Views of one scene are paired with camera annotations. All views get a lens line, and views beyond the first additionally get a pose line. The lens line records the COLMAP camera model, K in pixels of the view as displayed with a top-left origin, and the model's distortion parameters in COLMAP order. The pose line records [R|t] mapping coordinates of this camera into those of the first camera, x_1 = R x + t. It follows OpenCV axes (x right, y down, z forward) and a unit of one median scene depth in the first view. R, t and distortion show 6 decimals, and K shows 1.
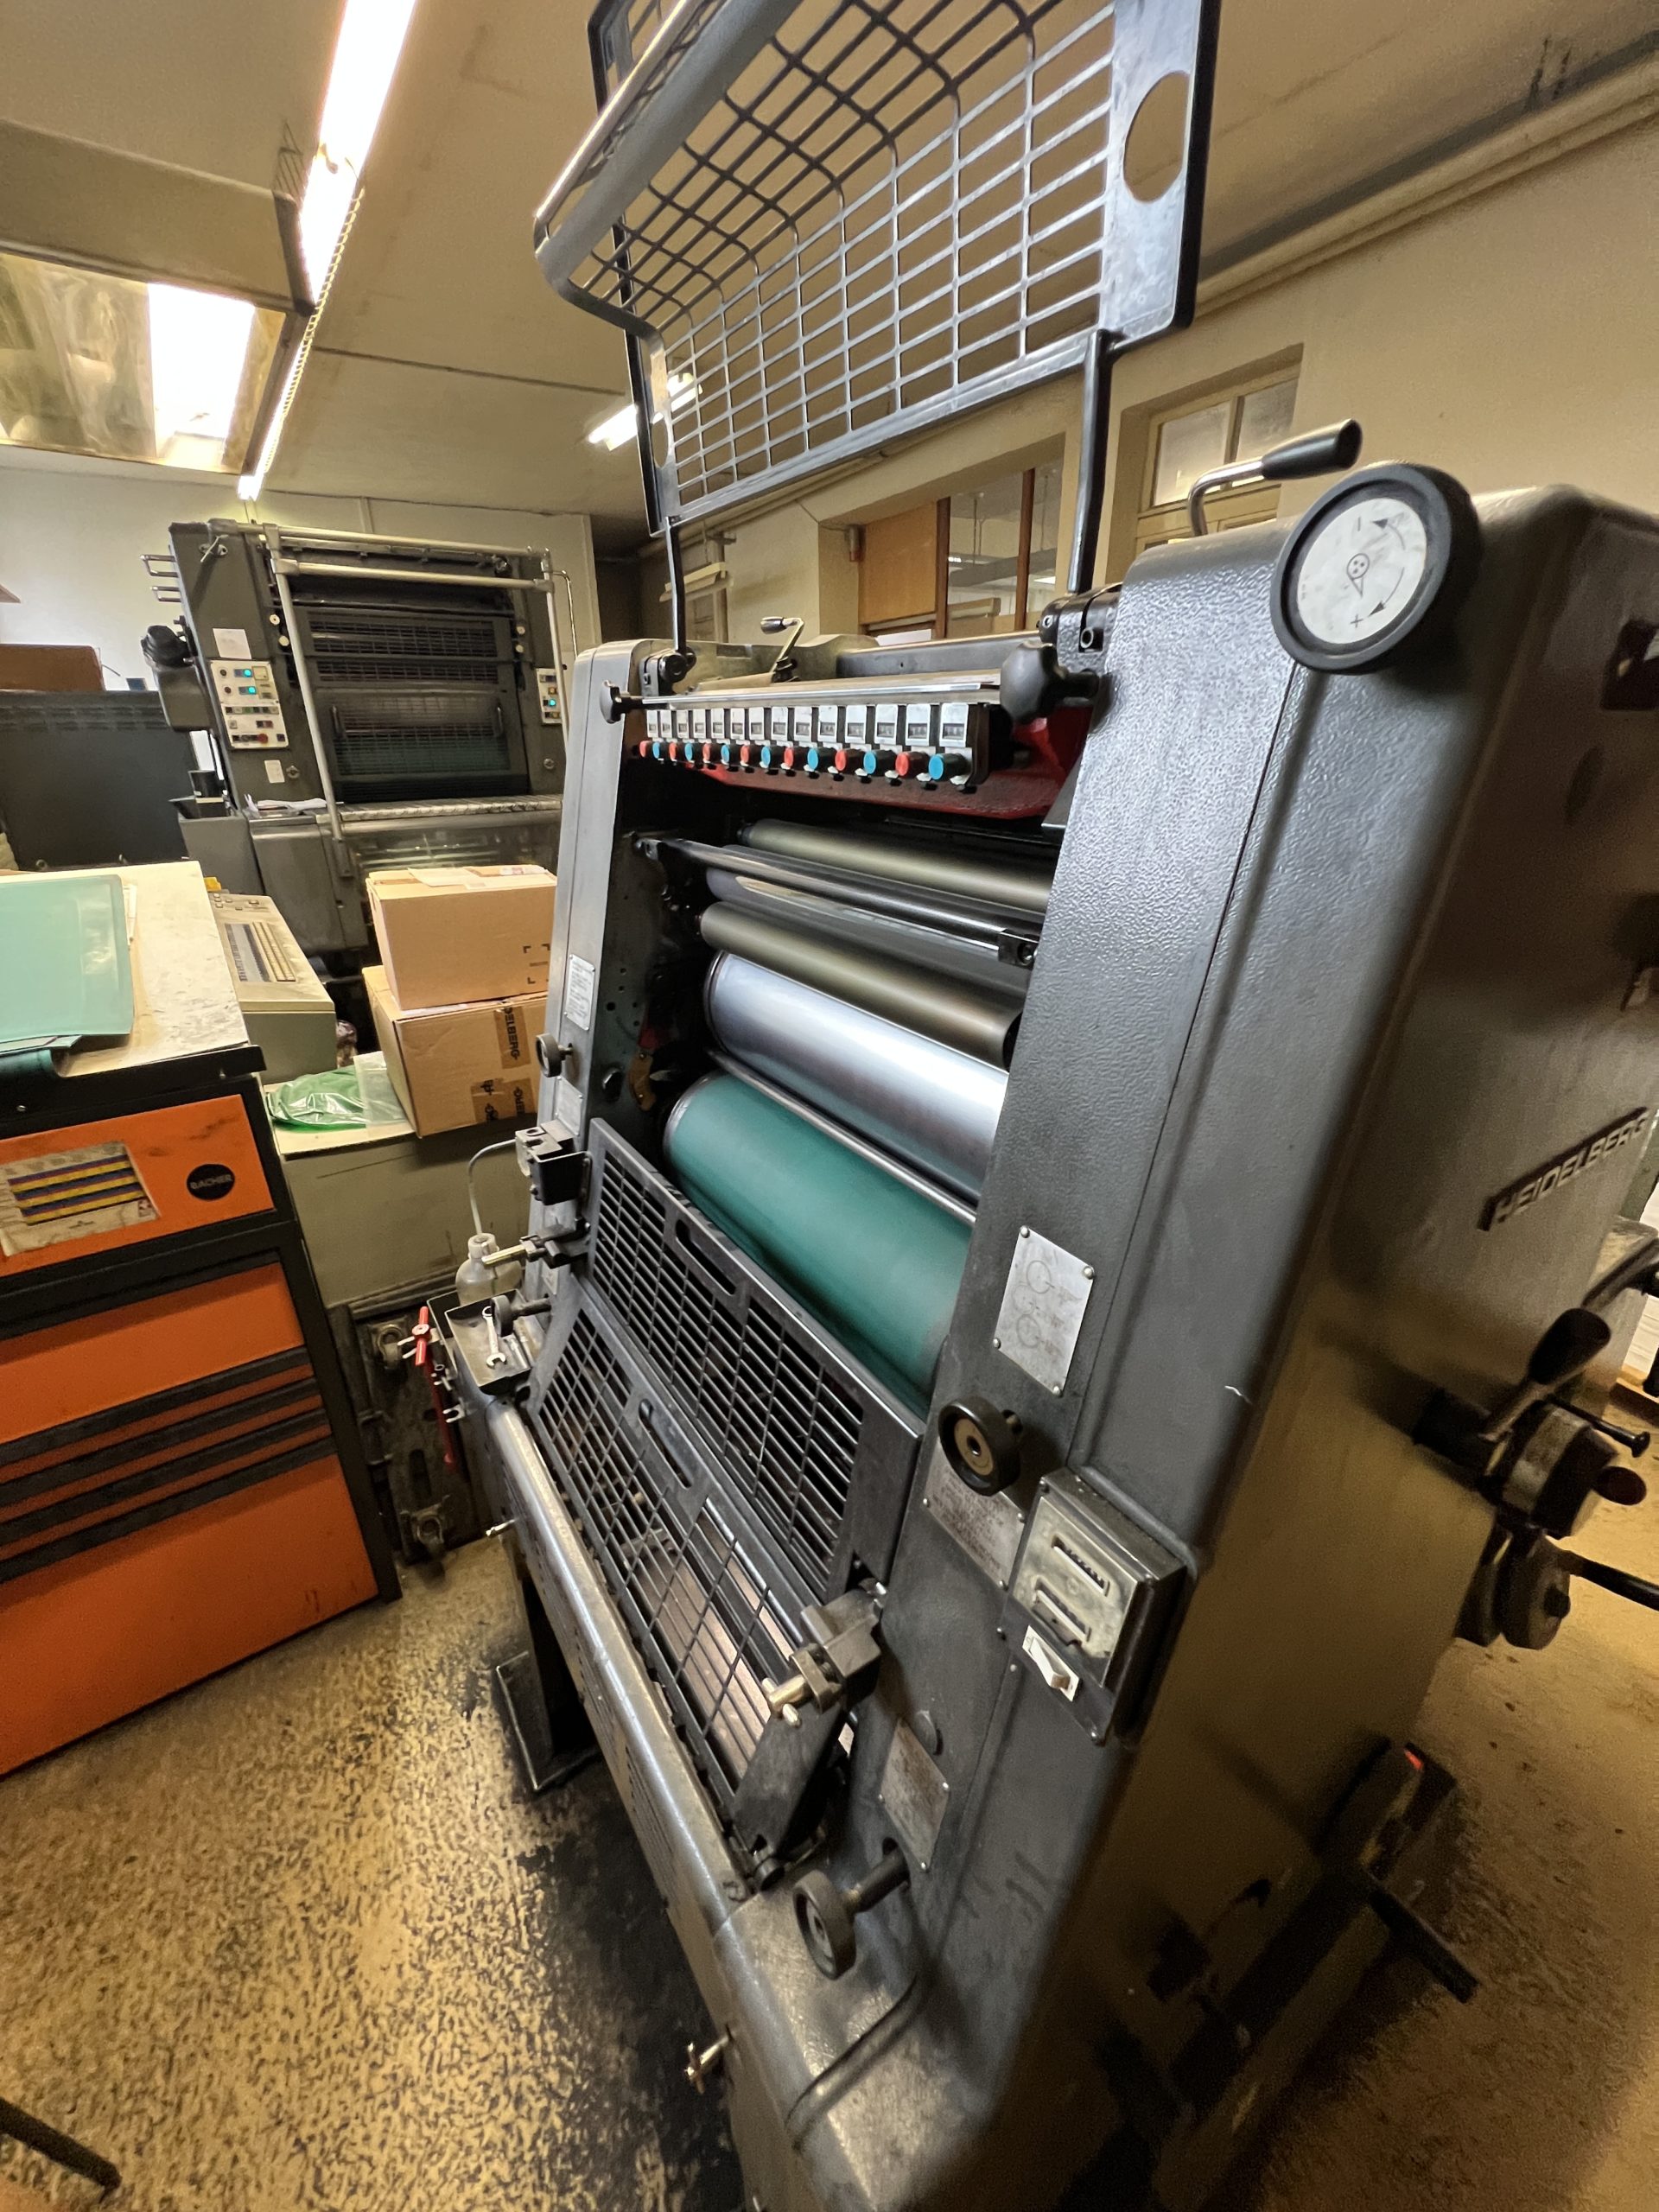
lens RADIAL K [[883.7, 0, 837.0], [0, 883.7, 1103.7], [0, 0, 1]] dist [-0.004744, 0.001028]
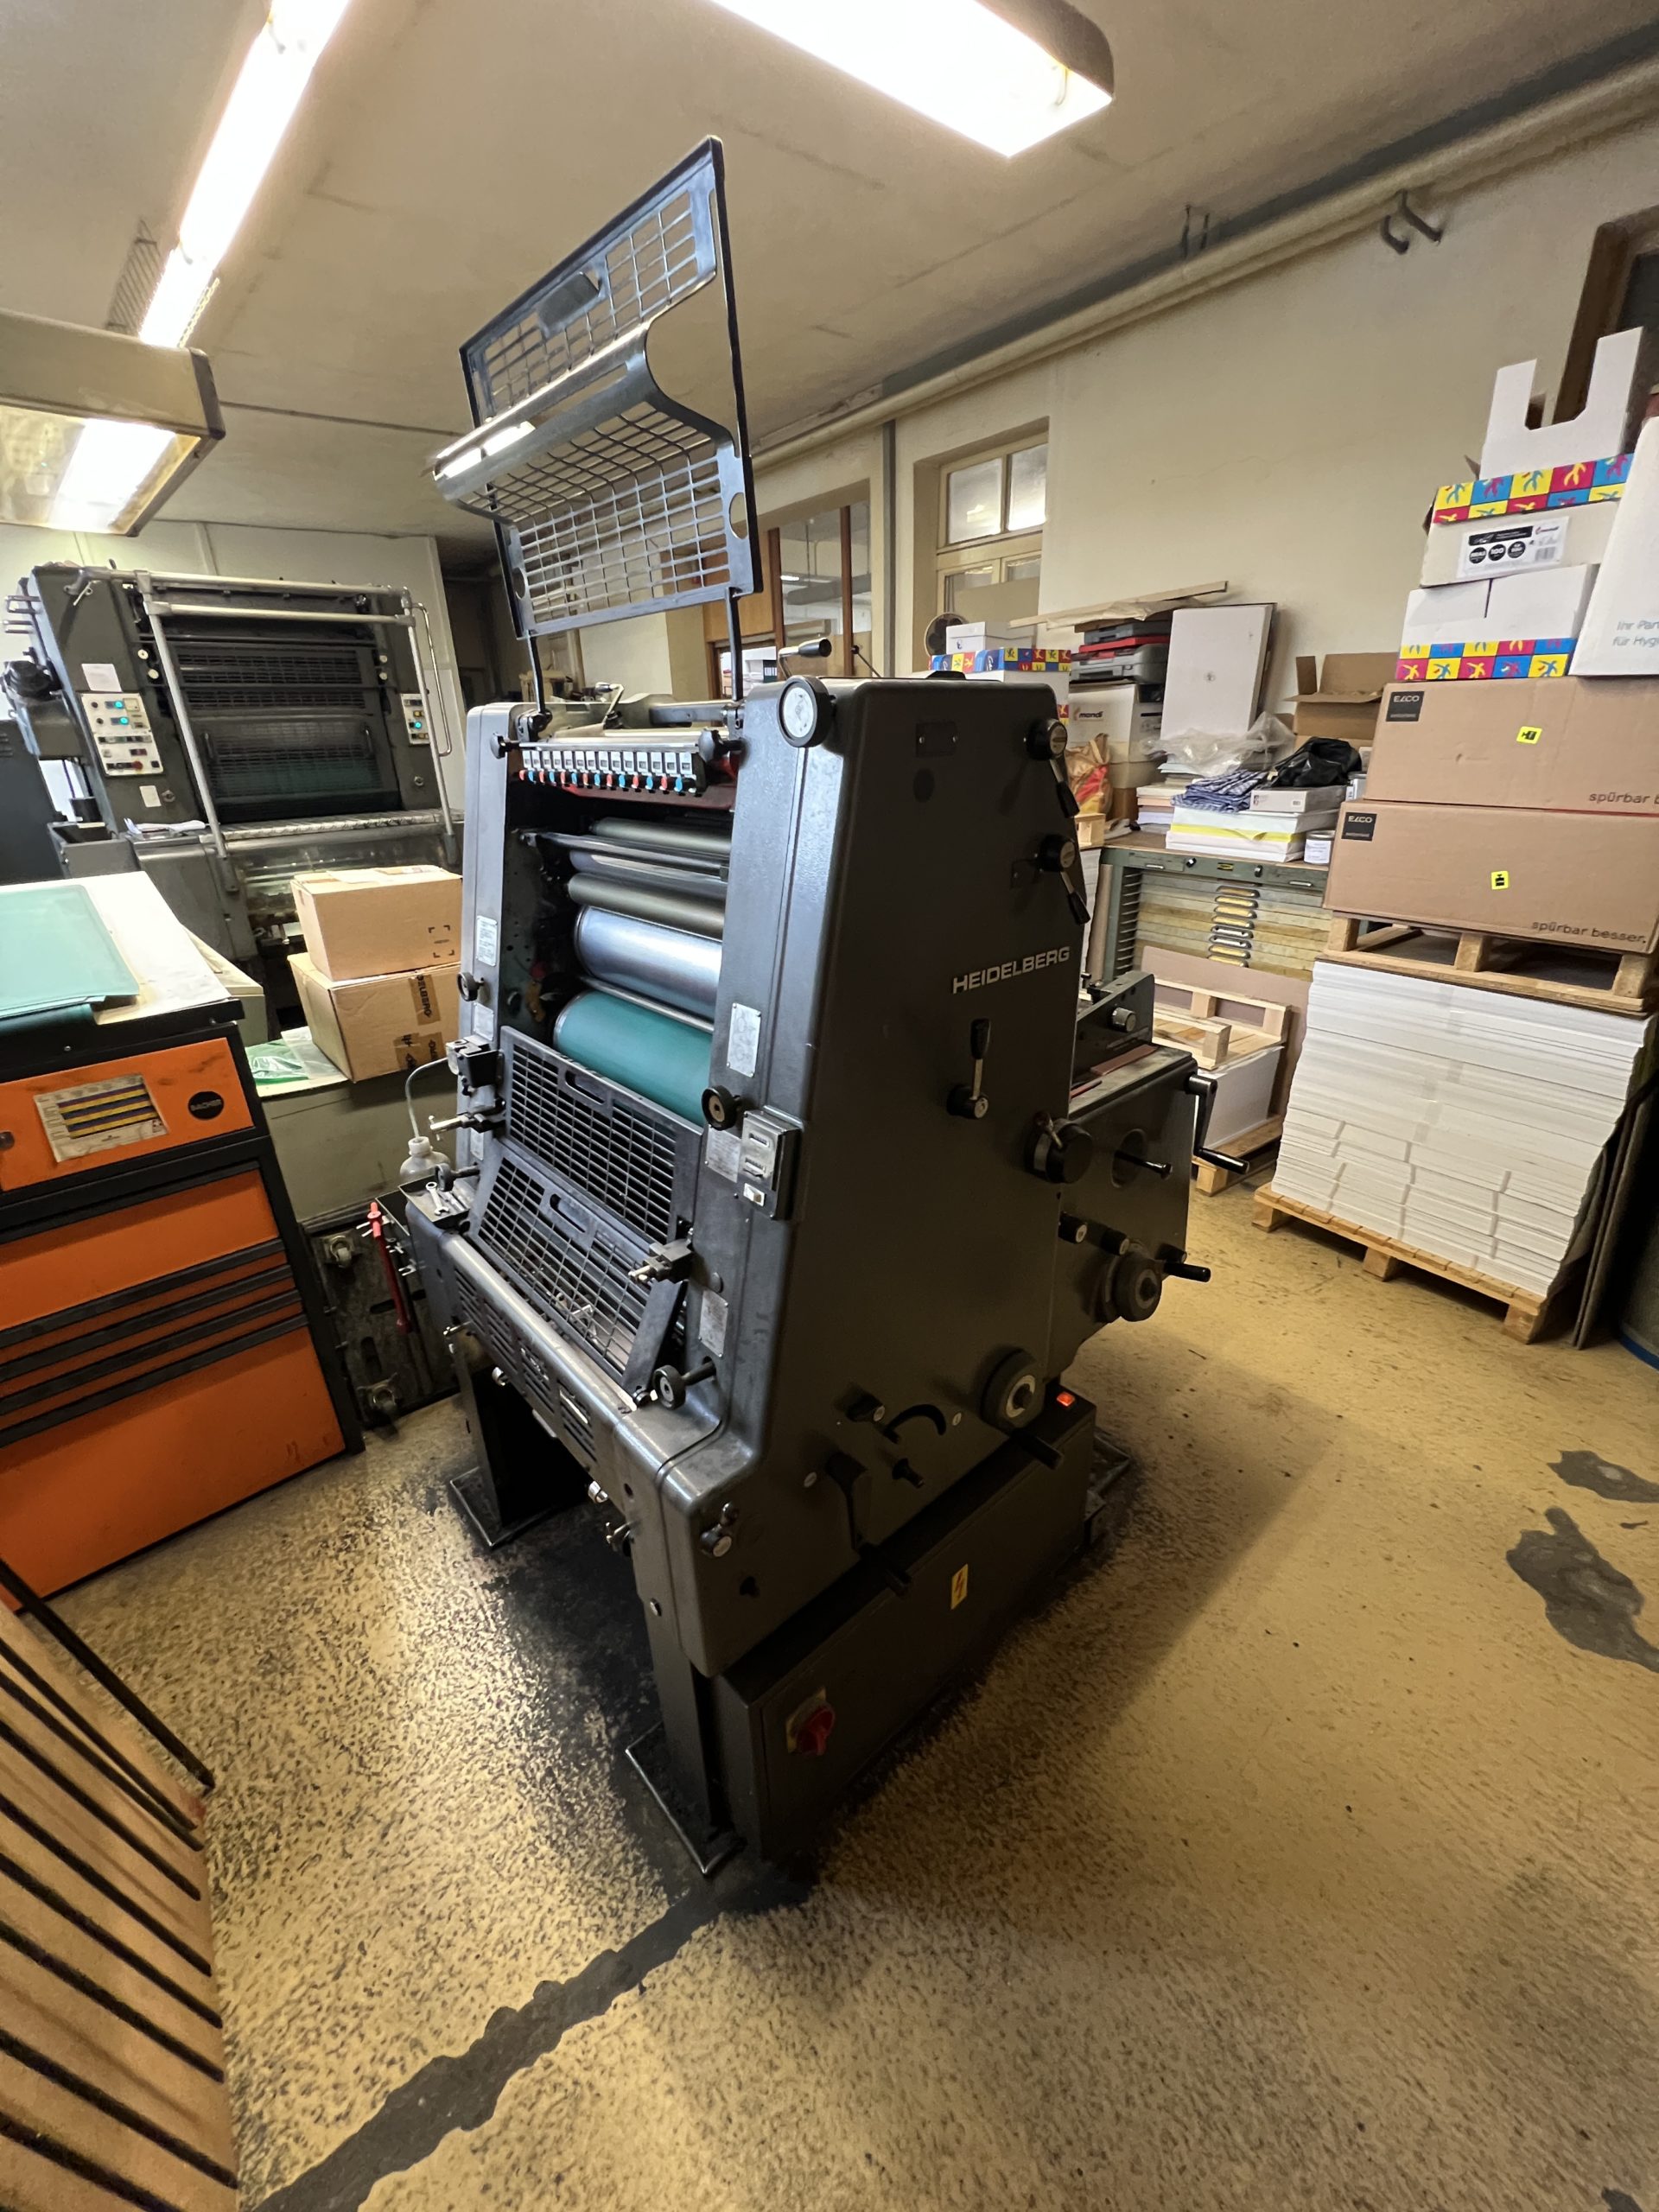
lens RADIAL K [[883.7, 0, 835.9], [0, 883.7, 1103.0], [0, 0, 1]] dist [-0.004744, 0.001028]
pose [[0.990170, -0.072778, 0.119446, 0.075744], [0.073398, 0.997302, -0.000790, 0.162838], [-0.119066, 0.009549, 0.992840, -0.453872]]
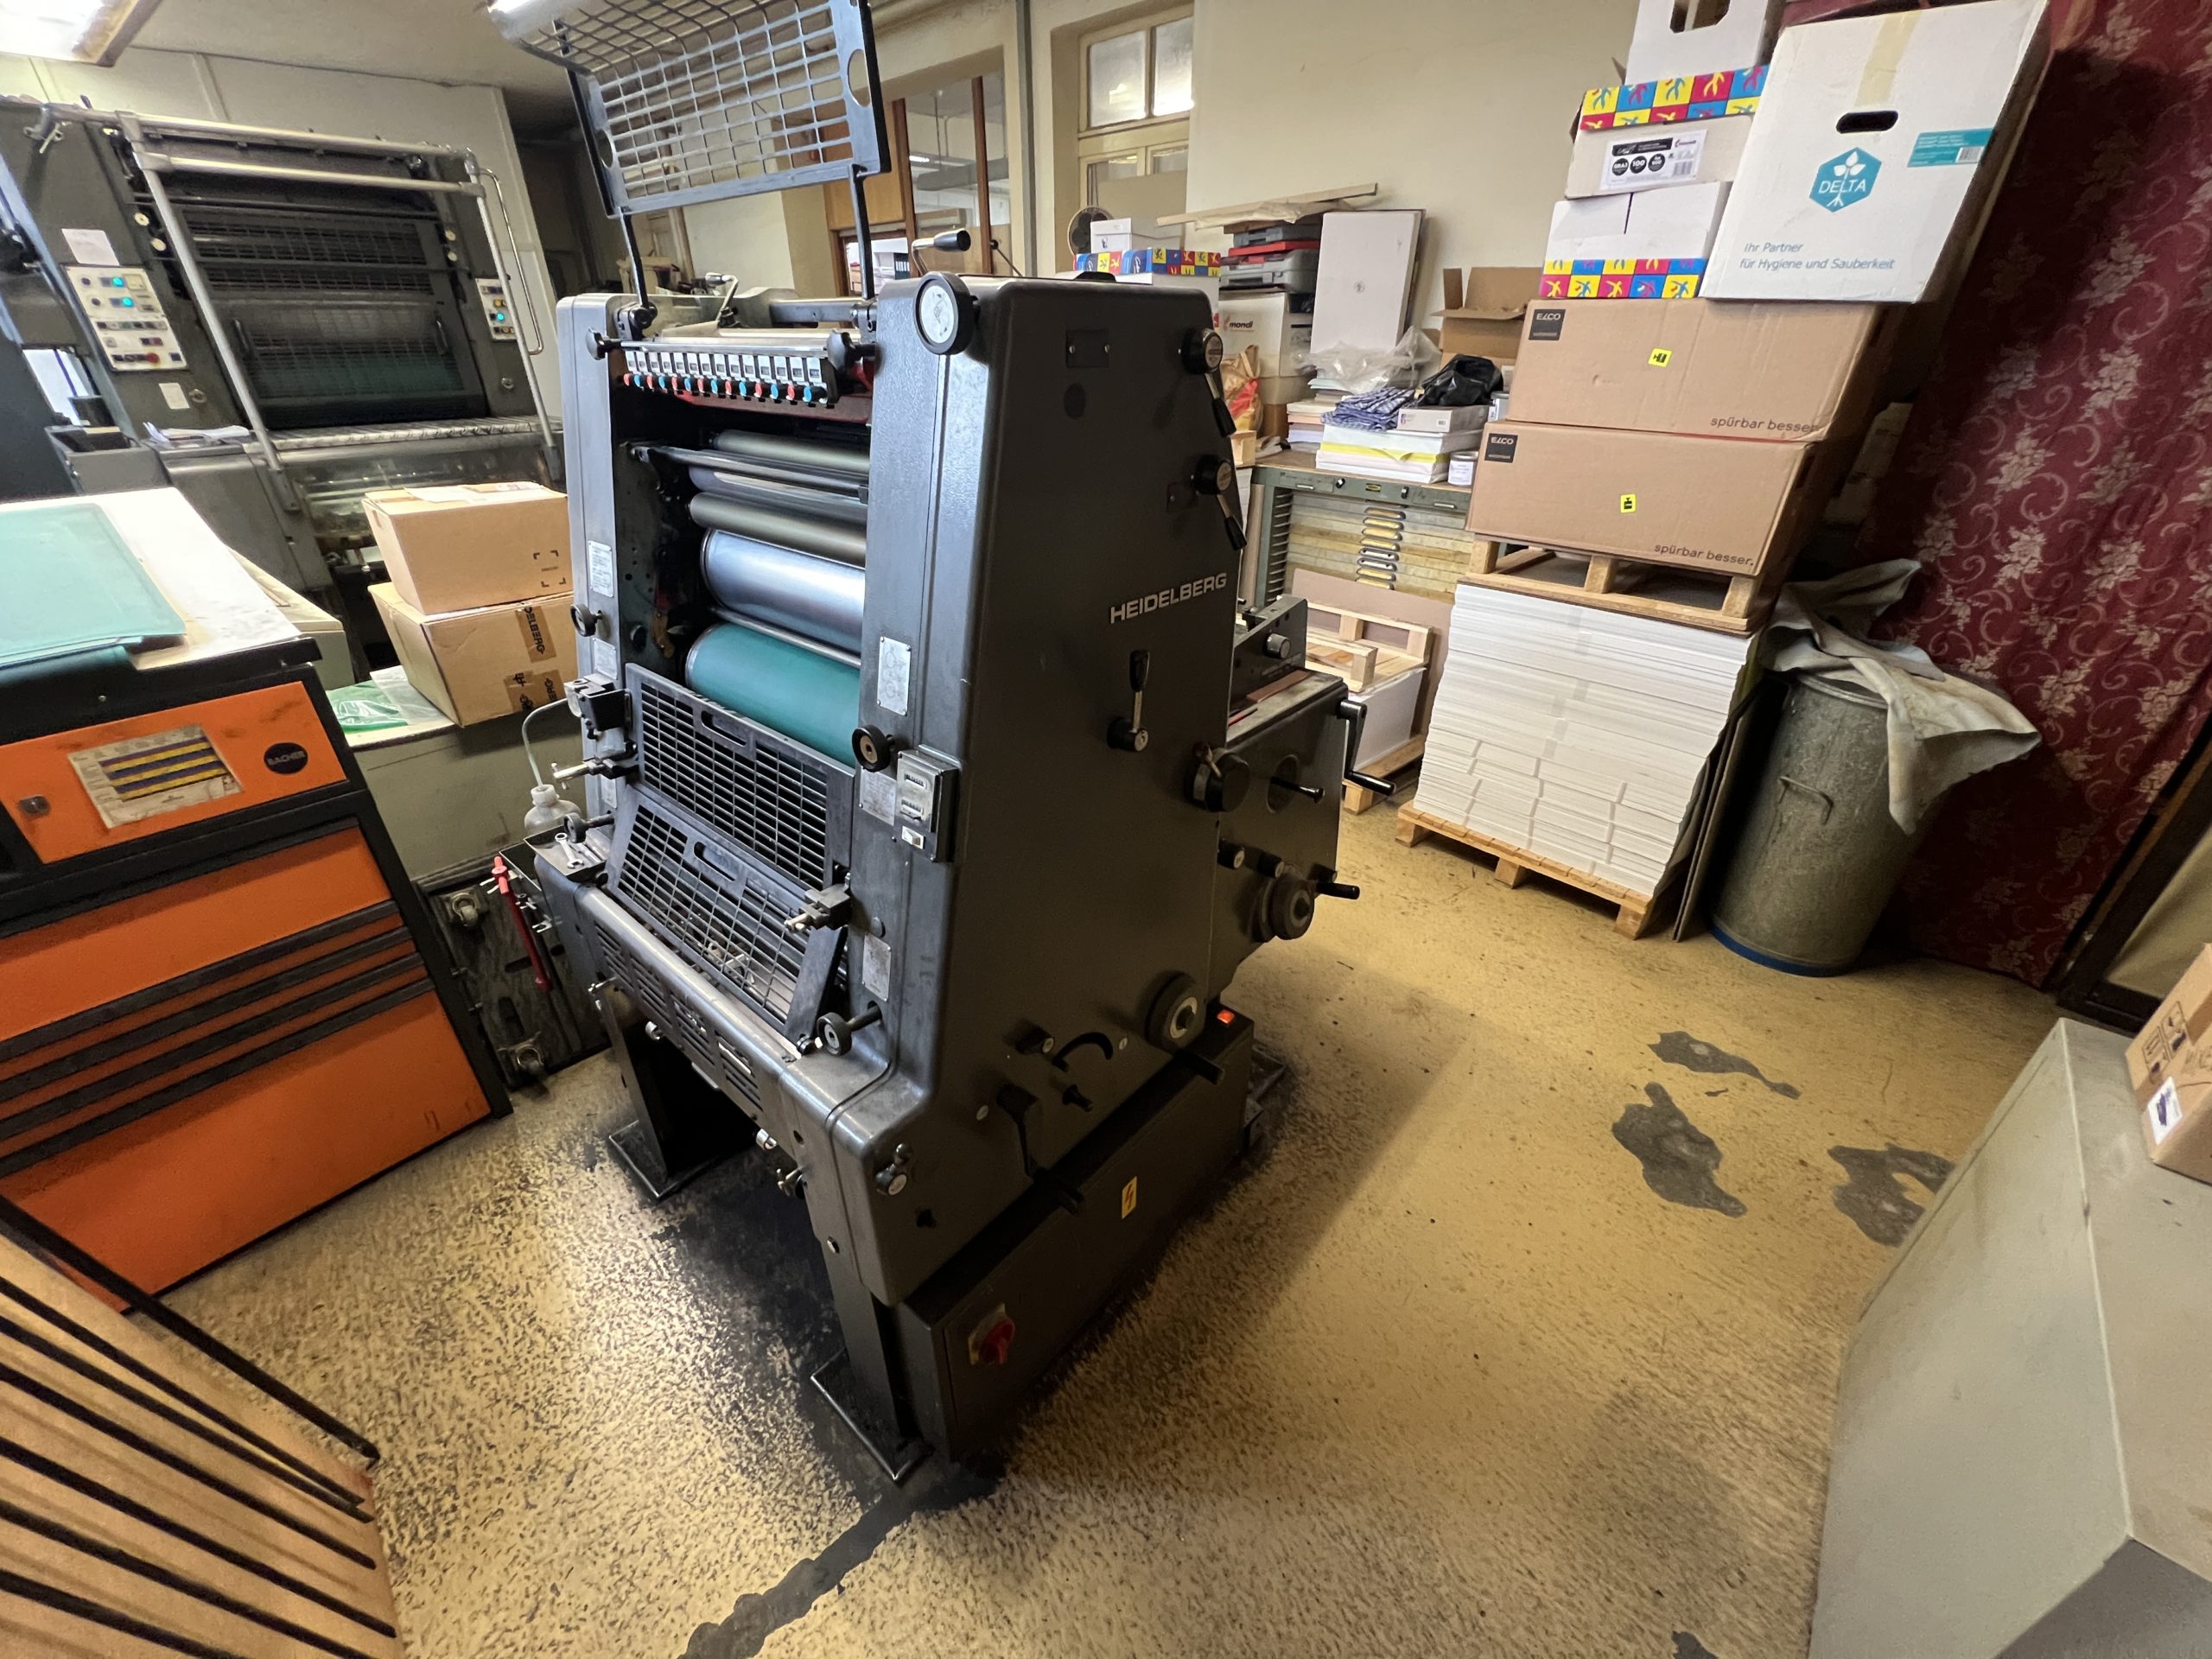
lens RADIAL K [[883.7, 0, 1096.8], [0, 883.7, 823.8], [0, 0, 1]] dist [-0.004744, 0.001028]
pose [[0.966942, -0.122008, 0.223912, 0.076012], [0.098387, 0.988618, 0.113816, 0.154973], [-0.235250, -0.088023, 0.967941, -0.437179]]
